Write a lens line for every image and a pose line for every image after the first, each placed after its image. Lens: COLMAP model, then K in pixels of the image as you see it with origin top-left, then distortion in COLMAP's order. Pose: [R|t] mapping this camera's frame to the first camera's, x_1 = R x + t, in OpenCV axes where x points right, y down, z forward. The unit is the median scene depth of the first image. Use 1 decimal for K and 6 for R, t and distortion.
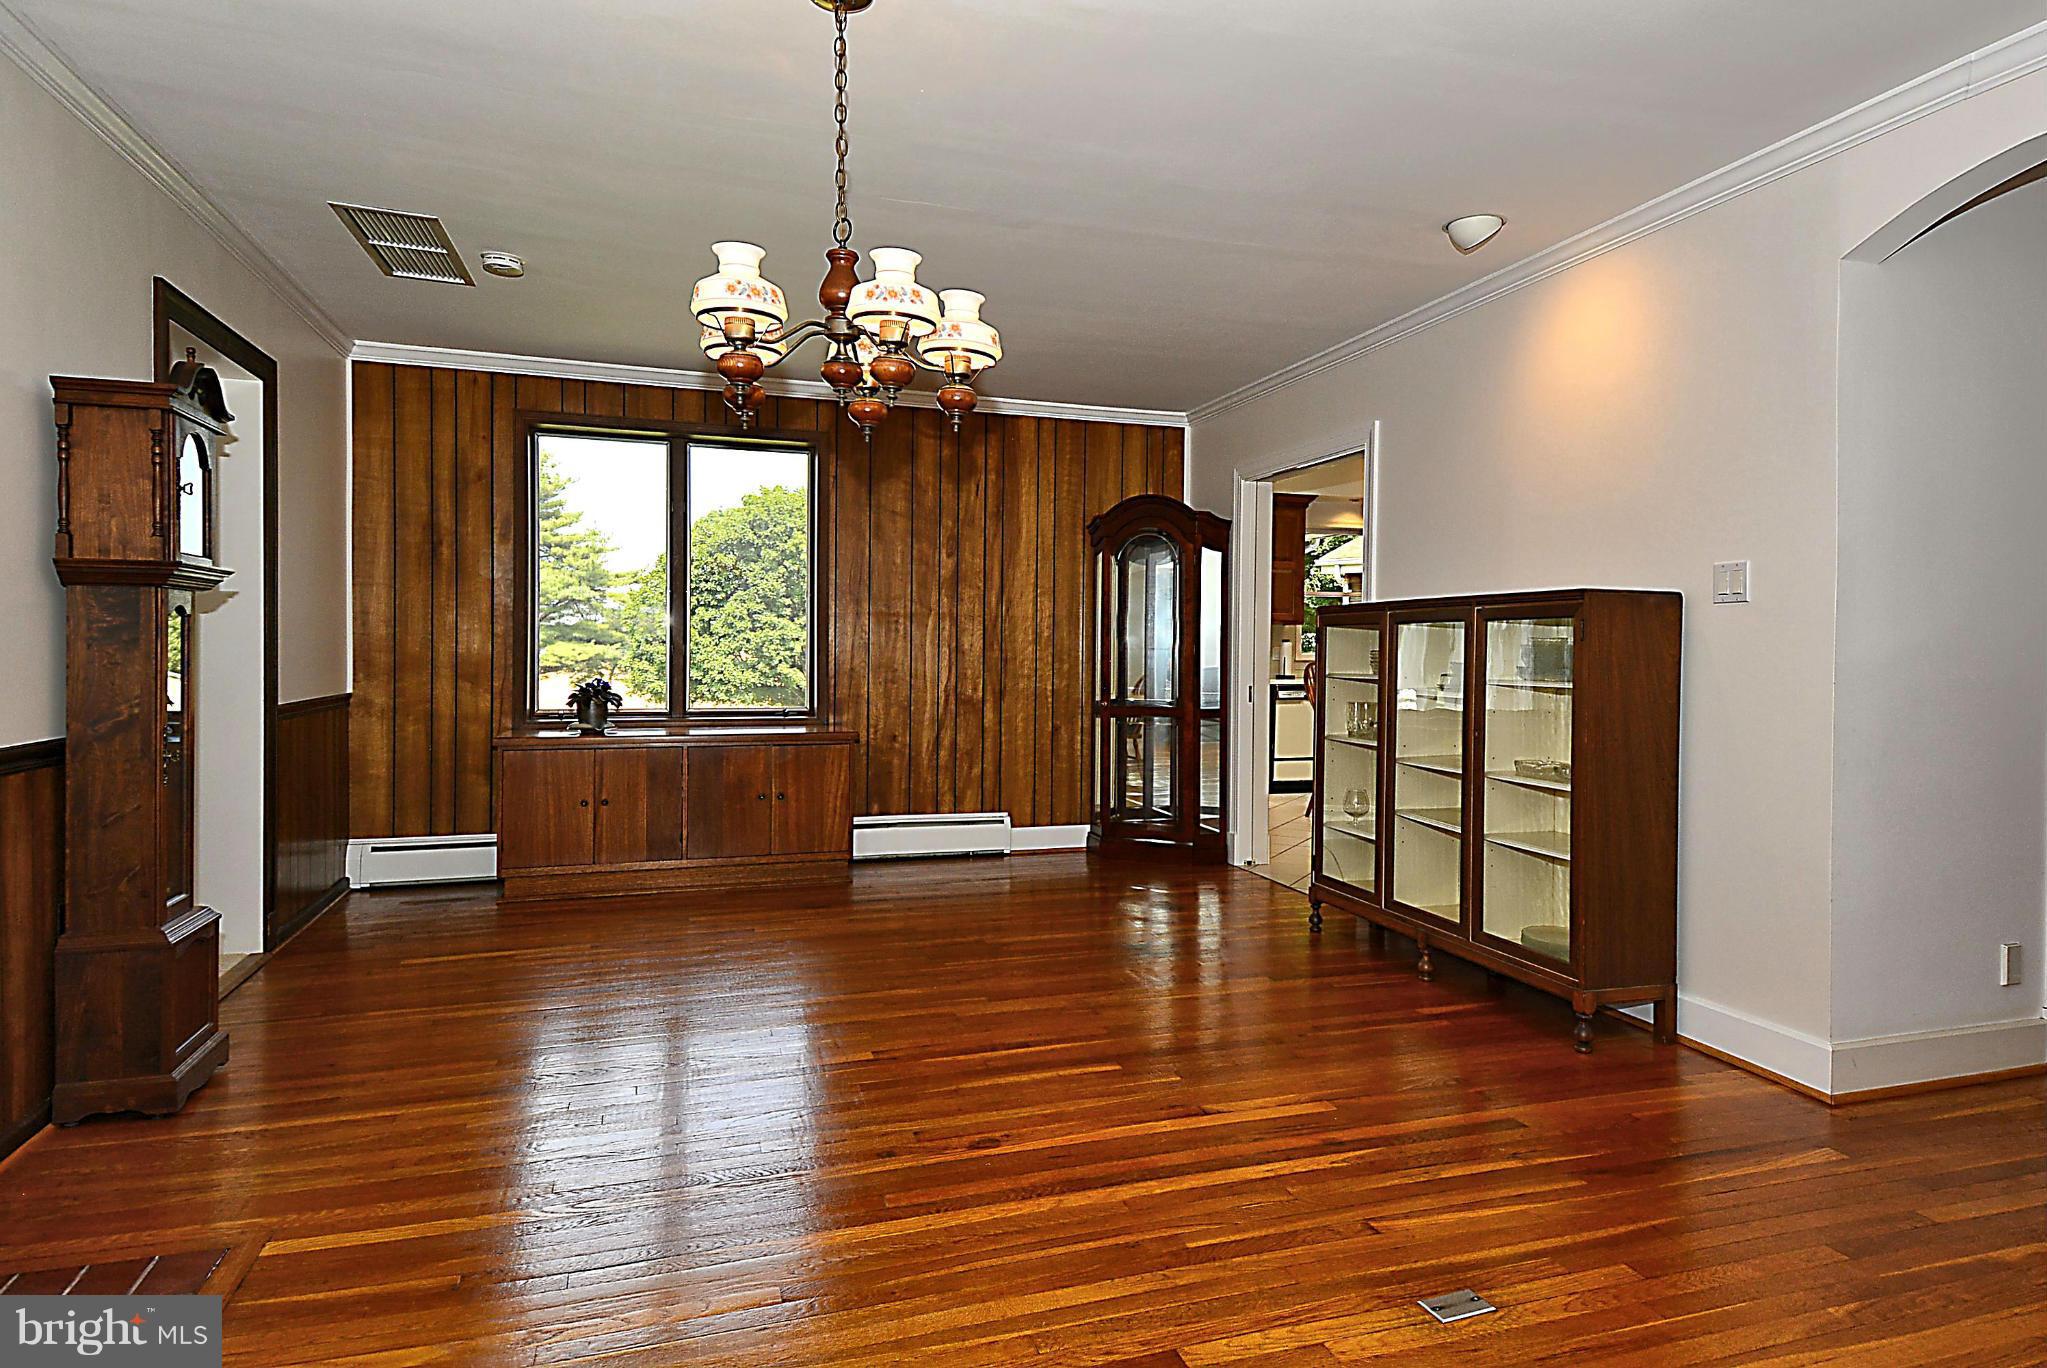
lens RADIAL K [[1183.1, 0, 1026.7], [0, 1183.1, 668.5], [0, 0, 1]] dist [0.047725, -0.000425]
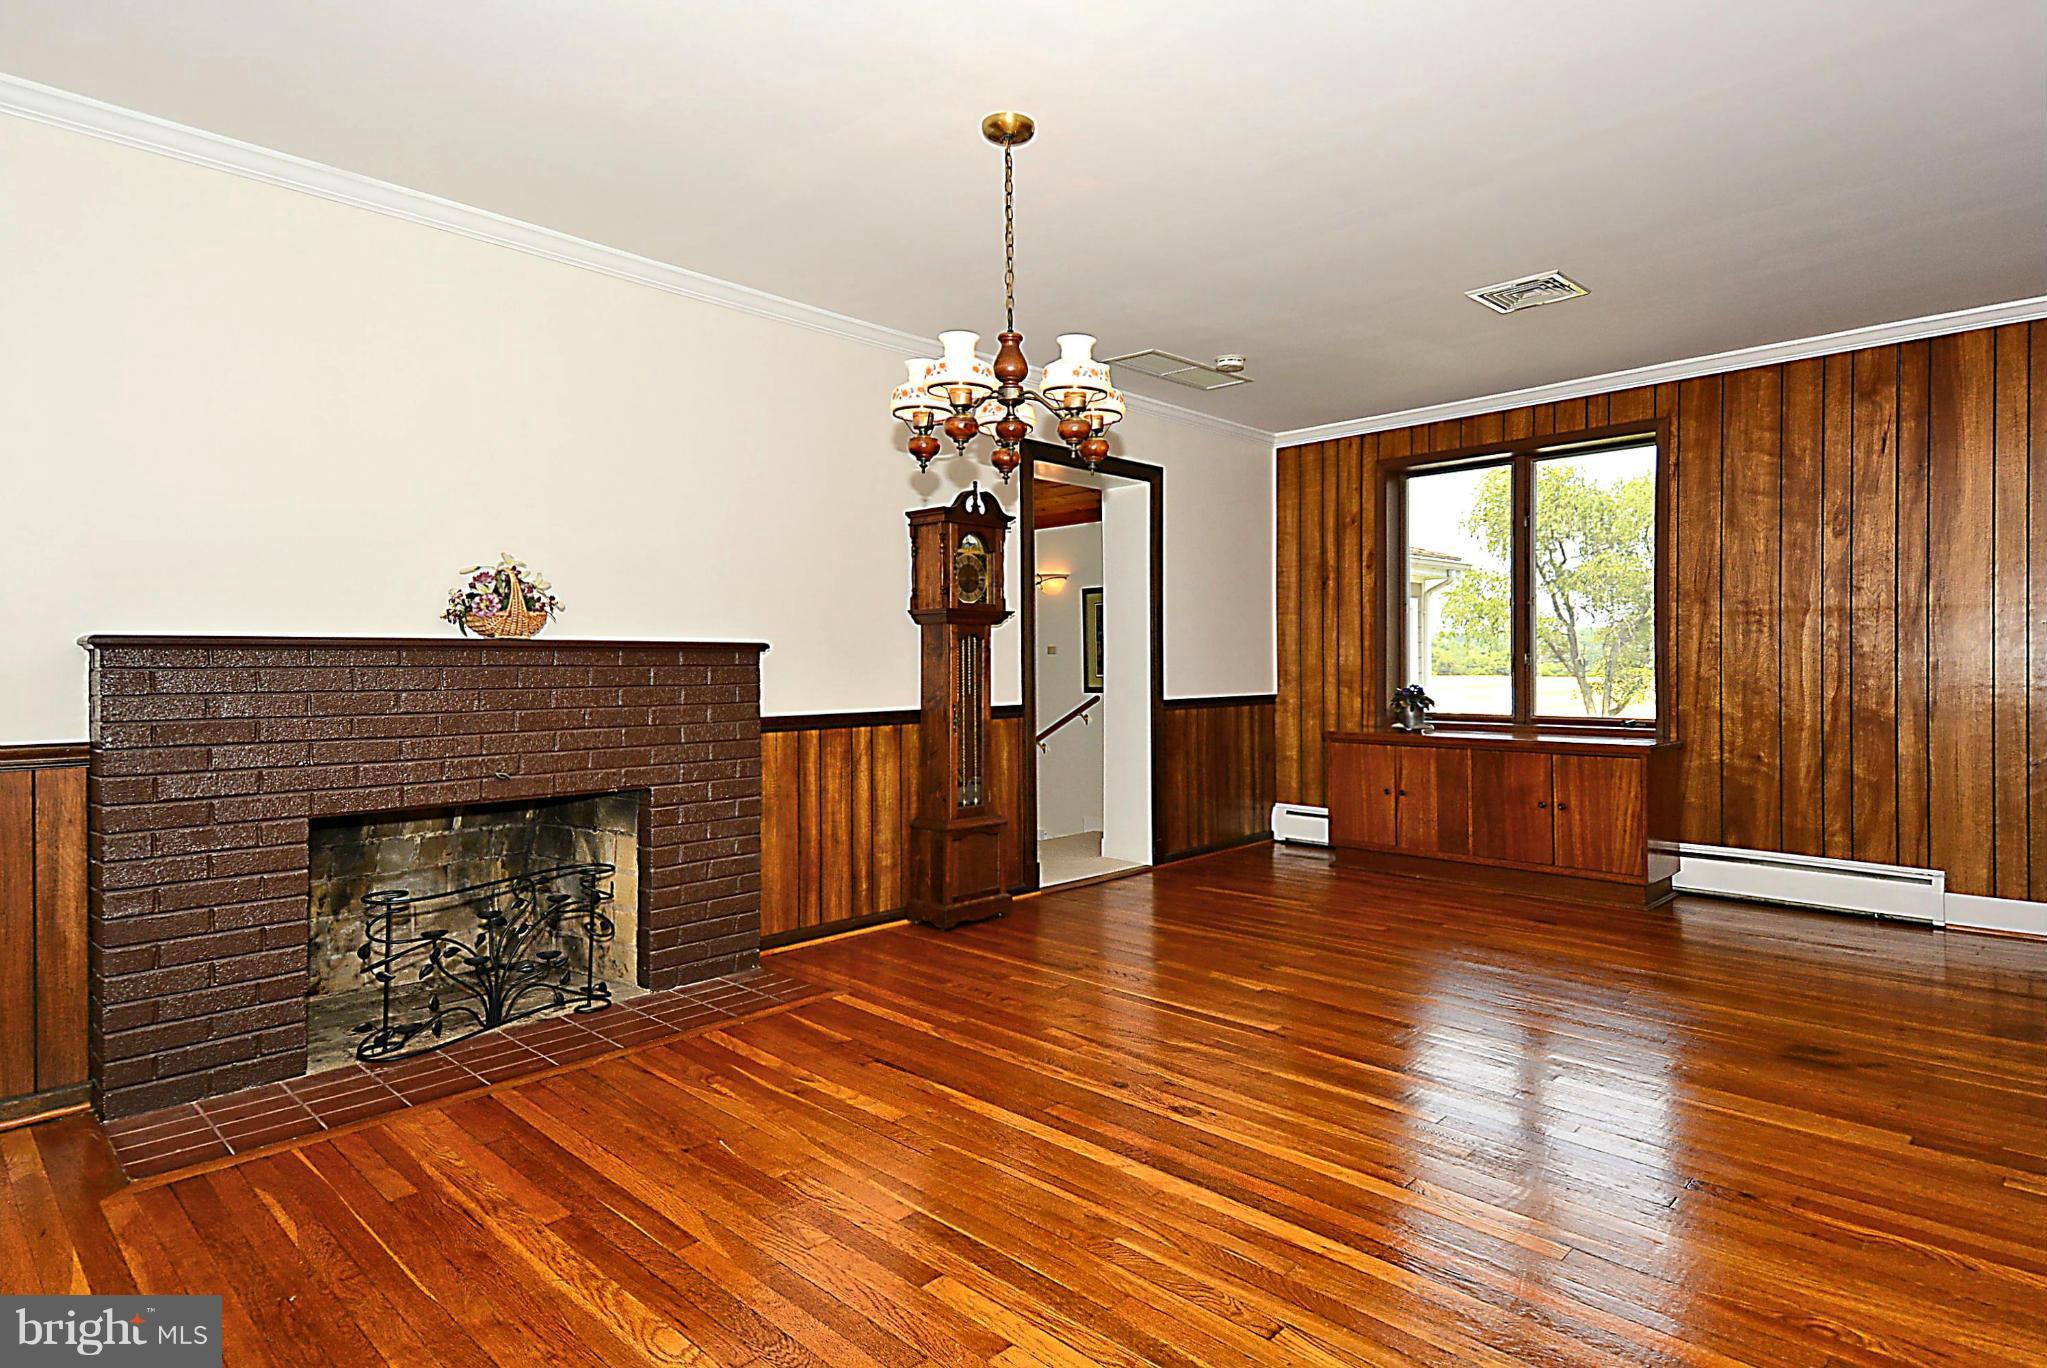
lens RADIAL K [[1057.6, 0, 1055.9], [0, 1057.6, 651.9], [0, 0, 1]] dist [0.047064, -0.000210]
pose [[0.478081, -0.022648, -0.878024, 0.355340], [-0.007089, 0.999535, -0.029642, 0.009831], [0.878287, 0.020395, 0.477698, 0.207283]]
